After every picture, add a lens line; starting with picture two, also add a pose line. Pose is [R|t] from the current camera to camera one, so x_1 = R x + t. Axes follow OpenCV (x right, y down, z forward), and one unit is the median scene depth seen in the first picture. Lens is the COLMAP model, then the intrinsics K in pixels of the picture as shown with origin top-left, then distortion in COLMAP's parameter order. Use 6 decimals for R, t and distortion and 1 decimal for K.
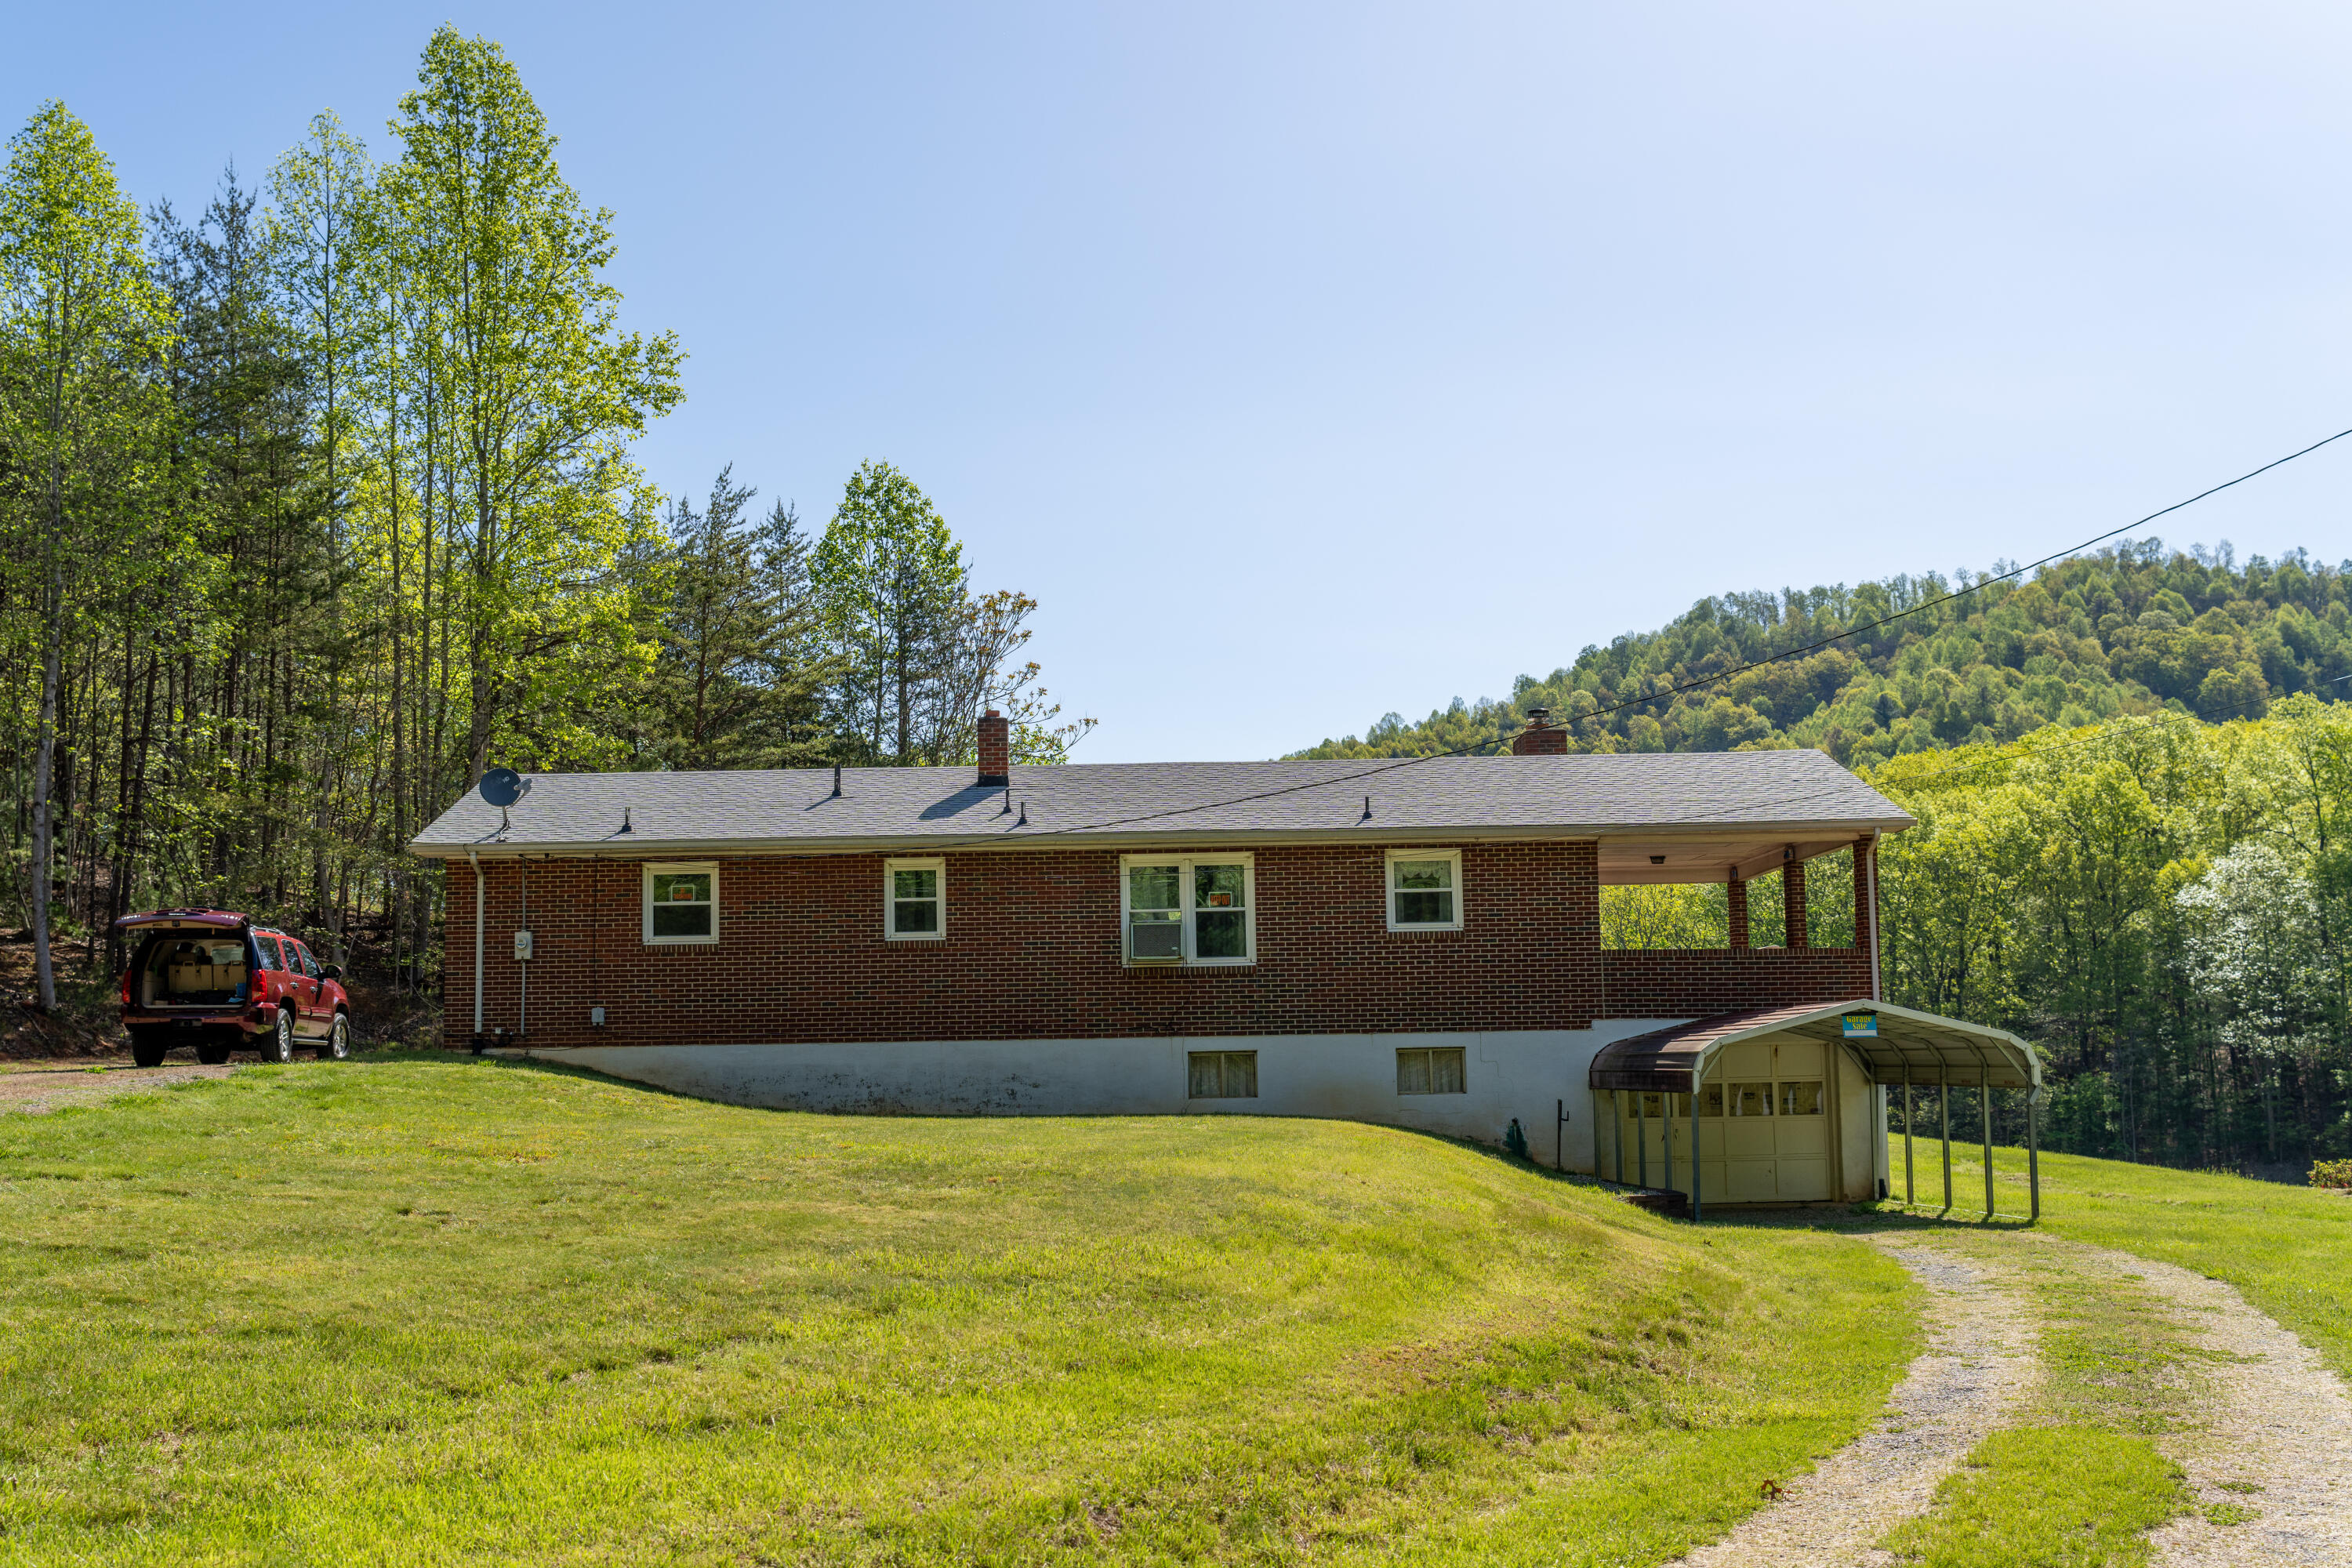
lens RADIAL K [[2444.8, 0, 1101.6], [0, 2444.8, 780.1], [0, 0, 1]] dist [0.034824, 0.004329]
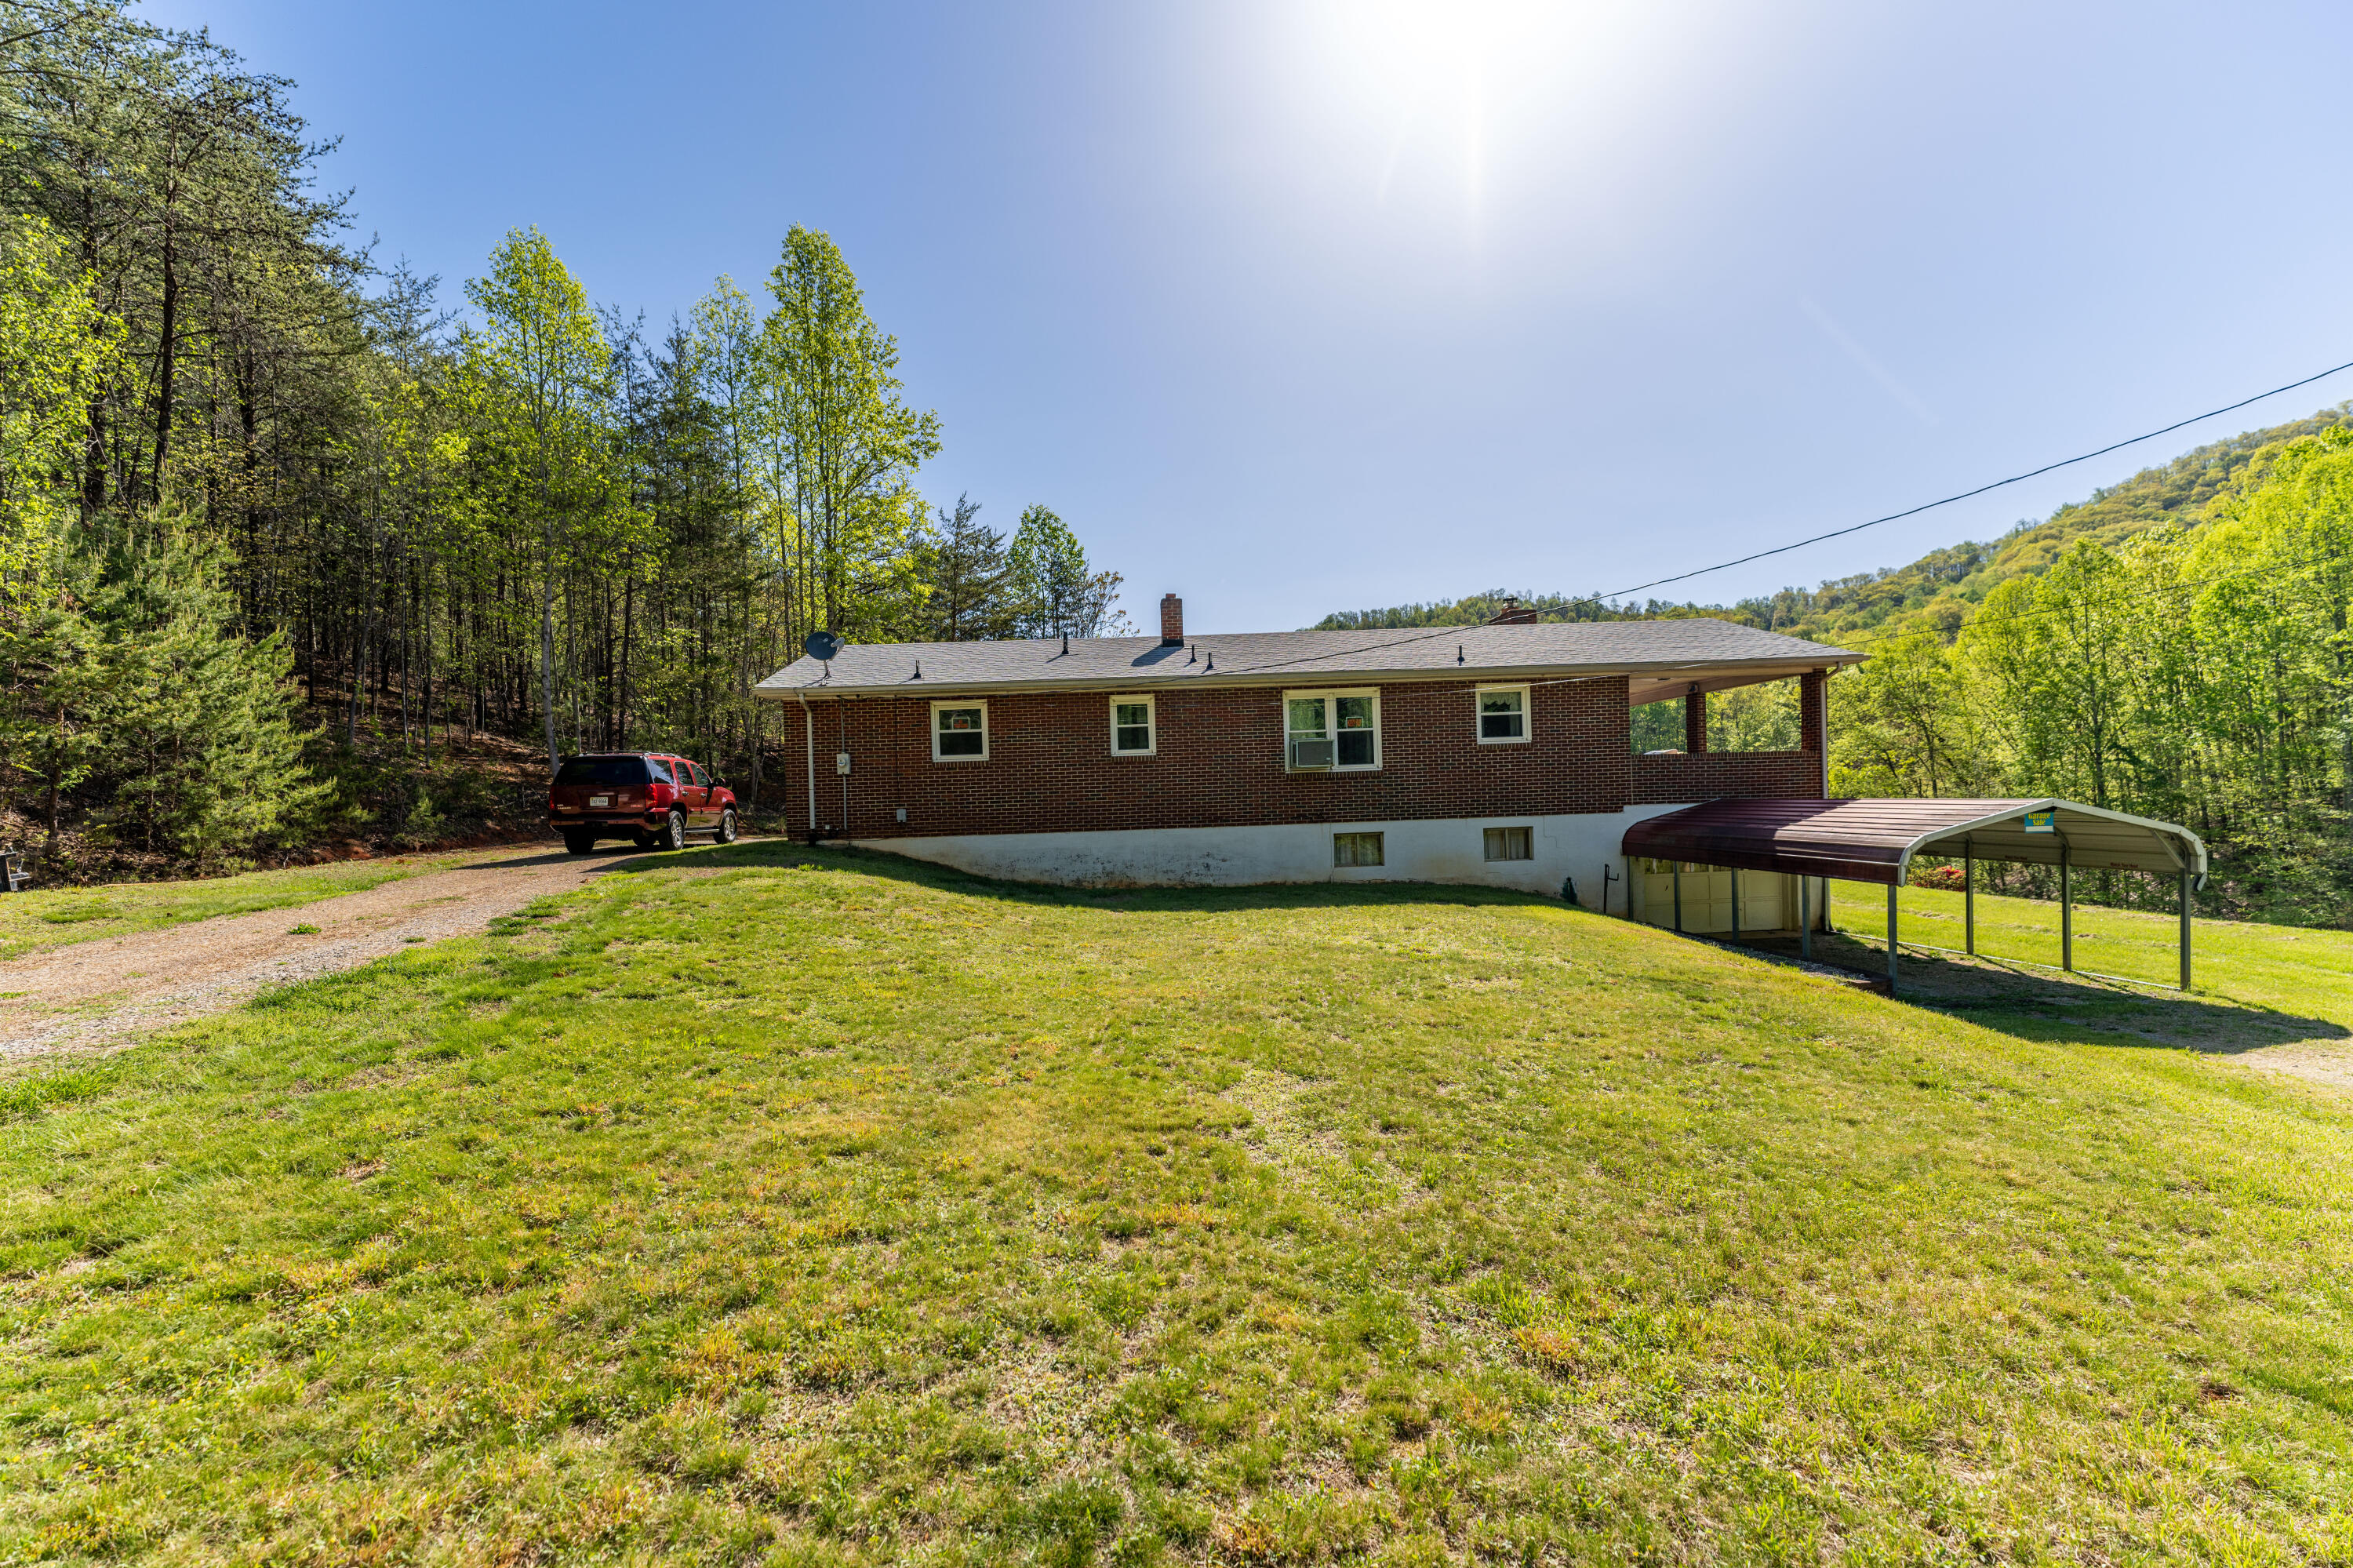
lens RADIAL K [[934.7, 0, 1114.6], [0, 934.7, 774.9], [0, 0, 1]] dist [-0.000093, 0.000061]
pose [[0.999709, -0.015765, 0.018254, -0.095648], [0.014020, 0.995651, 0.092103, 0.028037], [-0.019626, -0.091821, 0.995582, 0.479996]]
